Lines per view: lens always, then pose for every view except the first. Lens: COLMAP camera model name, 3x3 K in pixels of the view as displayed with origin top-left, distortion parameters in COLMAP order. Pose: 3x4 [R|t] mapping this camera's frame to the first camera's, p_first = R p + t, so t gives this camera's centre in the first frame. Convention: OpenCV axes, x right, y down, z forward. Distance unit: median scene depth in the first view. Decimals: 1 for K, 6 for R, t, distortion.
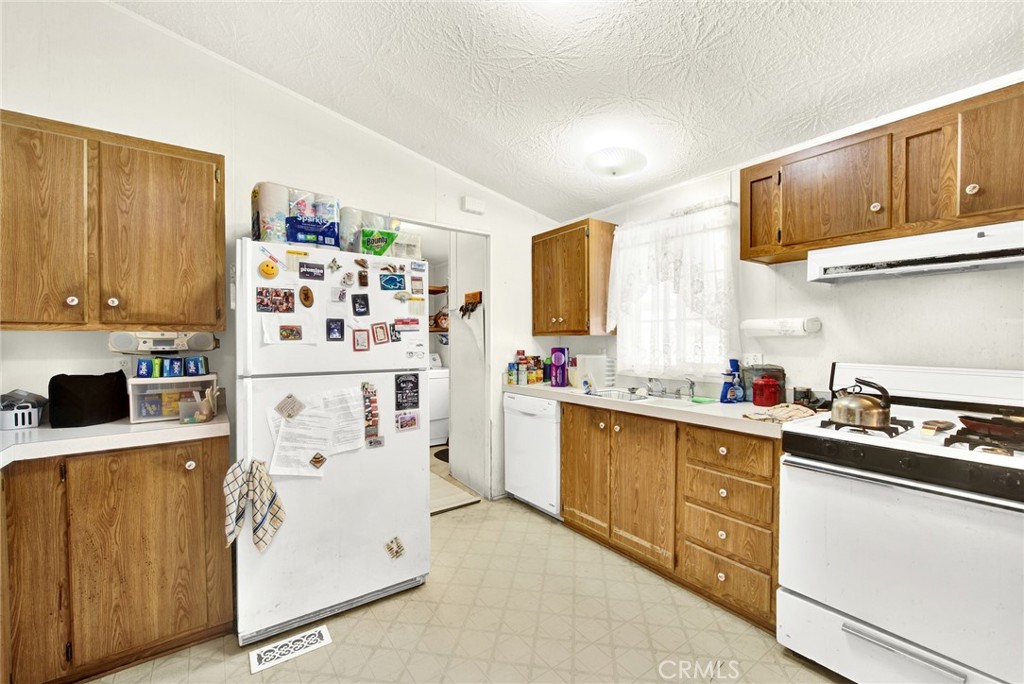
lens RADIAL K [[412.8, 0, 506.8], [0, 412.8, 343.9], [0, 0, 1]] dist [0.000645, -0.001025]
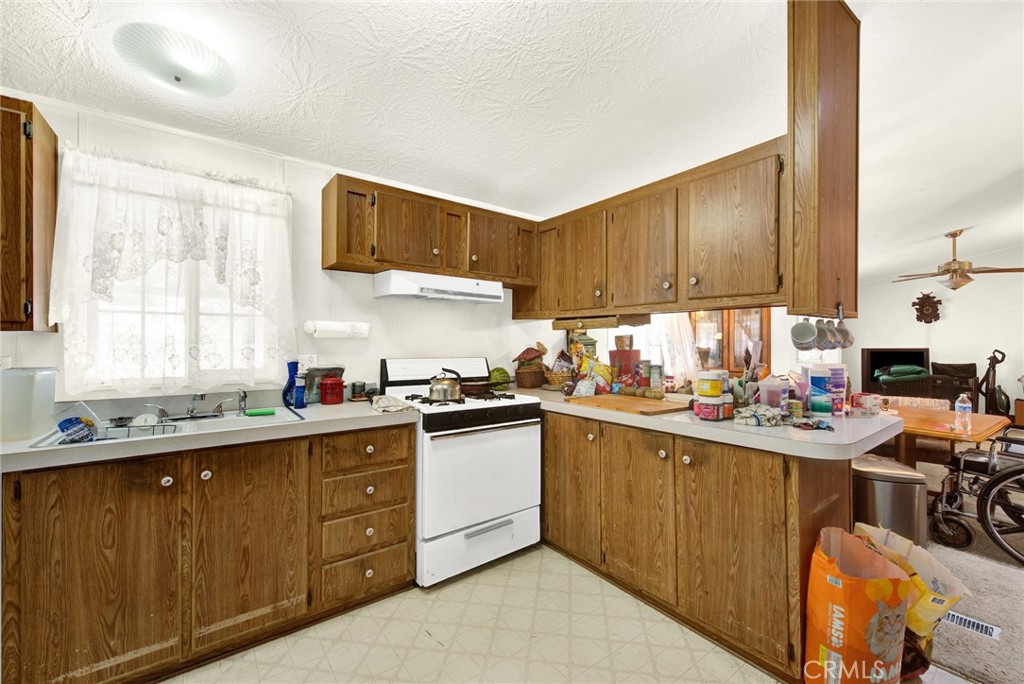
lens RADIAL K [[412.8, 0, 506.2], [0, 412.8, 340.1], [0, 0, 1]] dist [0.000645, -0.001025]
pose [[-0.013093, 0.004760, 0.999903, -0.454872], [0.005778, 0.999972, -0.004685, -0.005155], [-0.999898, 0.005716, -0.013120, 0.601062]]
